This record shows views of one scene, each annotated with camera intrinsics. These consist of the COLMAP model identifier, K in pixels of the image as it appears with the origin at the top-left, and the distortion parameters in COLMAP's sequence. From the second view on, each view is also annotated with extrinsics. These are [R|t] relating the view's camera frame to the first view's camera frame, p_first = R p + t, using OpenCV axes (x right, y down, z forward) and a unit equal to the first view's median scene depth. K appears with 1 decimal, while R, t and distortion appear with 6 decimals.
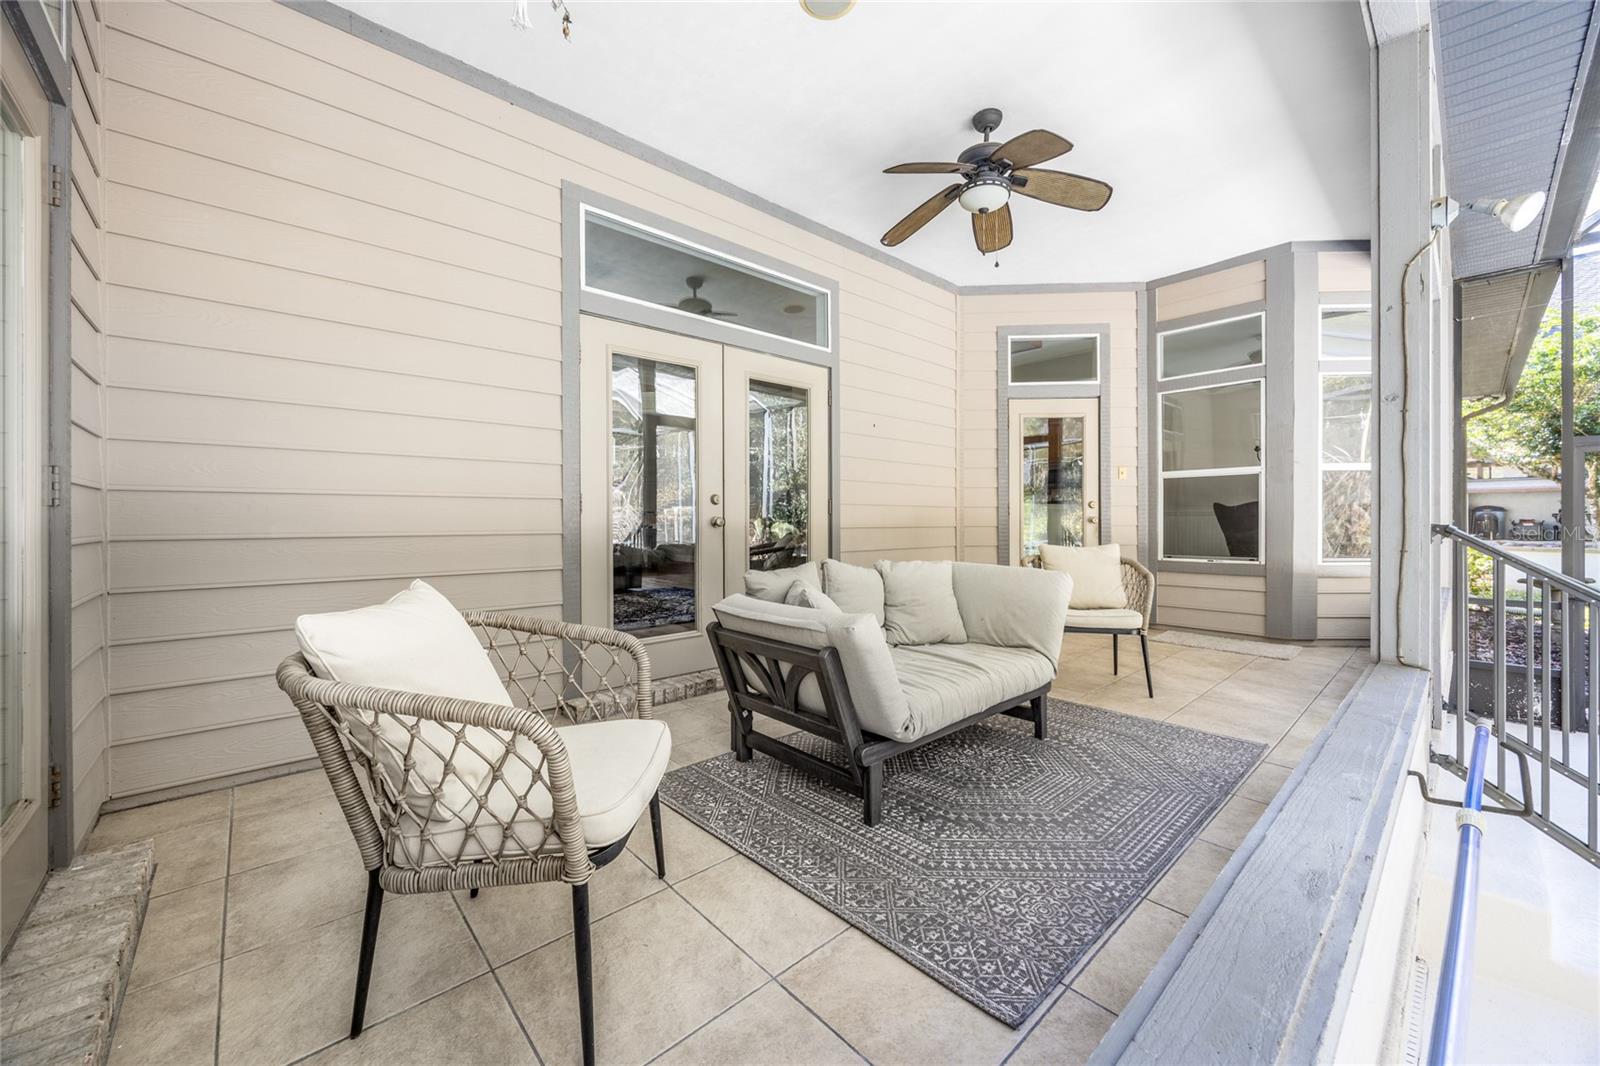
lens RADIAL K [[613.1, 0, 807.4], [0, 613.1, 519.6], [0, 0, 1]] dist [-0.002820, -0.000107]
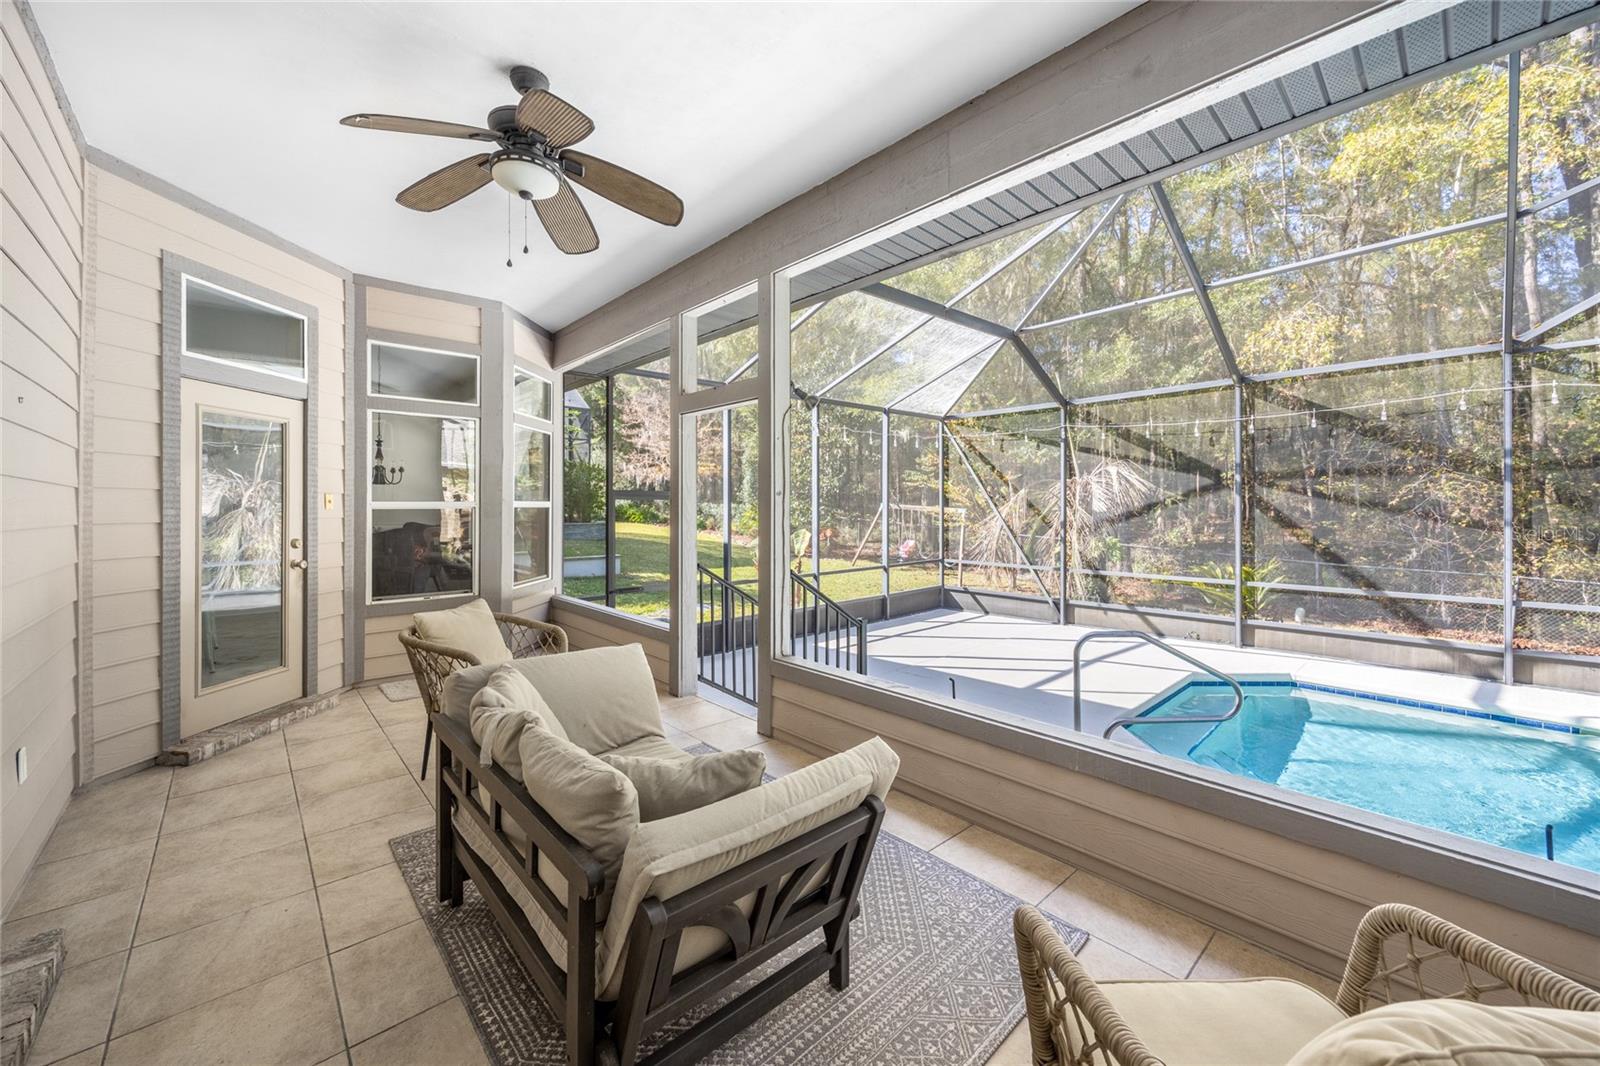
lens RADIAL K [[613.1, 0, 809.5], [0, 613.1, 505.7], [0, 0, 1]] dist [-0.002820, -0.000107]
pose [[-0.005332, 0.006273, 0.999966, -0.344662], [0.001149, 0.999980, -0.006267, -0.079796], [-0.999985, 0.001115, -0.005340, 0.469692]]
